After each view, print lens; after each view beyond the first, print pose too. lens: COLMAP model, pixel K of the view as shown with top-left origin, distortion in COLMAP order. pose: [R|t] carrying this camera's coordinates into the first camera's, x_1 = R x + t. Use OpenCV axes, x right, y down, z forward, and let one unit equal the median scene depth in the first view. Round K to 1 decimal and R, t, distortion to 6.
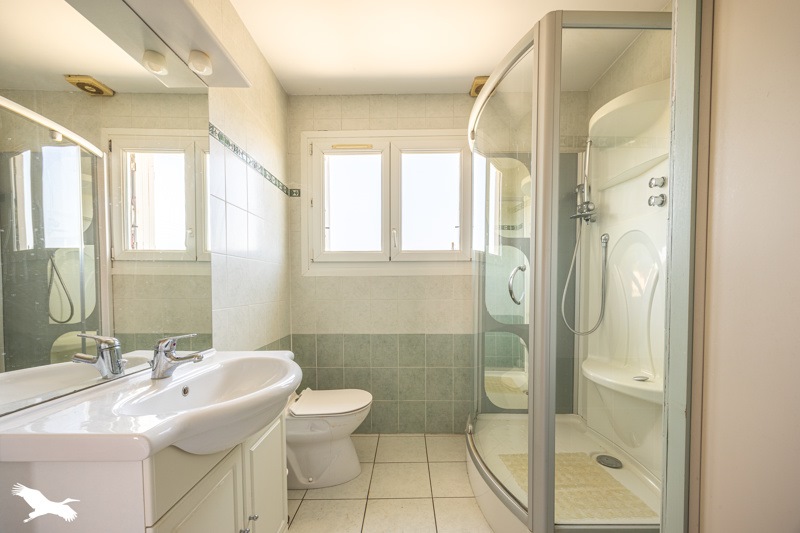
lens RADIAL K [[309.4, 0, 407.6], [0, 309.4, 292.1], [0, 0, 1]] dist [0.000399, -0.000836]
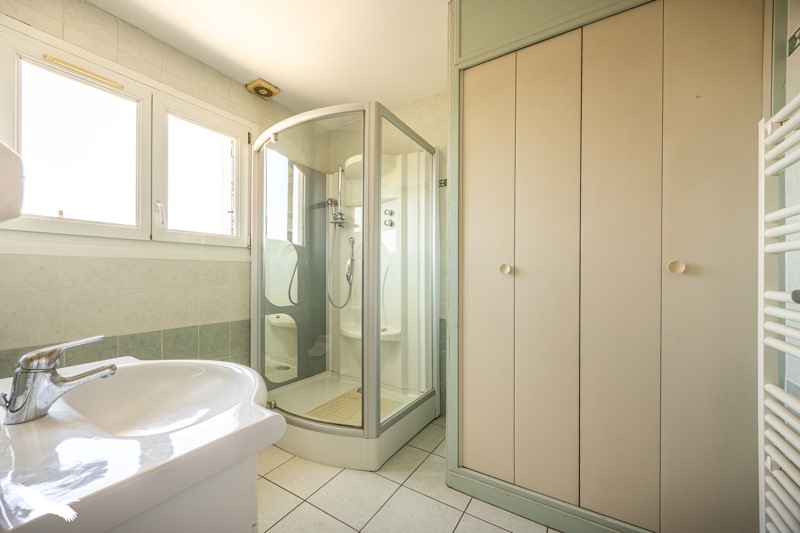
lens RADIAL K [[309.4, 0, 403.2], [0, 309.4, 271.2], [0, 0, 1]] dist [0.000399, -0.000836]
pose [[0.541897, 0.011869, 0.840361, -0.389666], [0.006712, 0.999807, -0.018450, -0.001306], [-0.840418, 0.015639, 0.541713, 0.014389]]
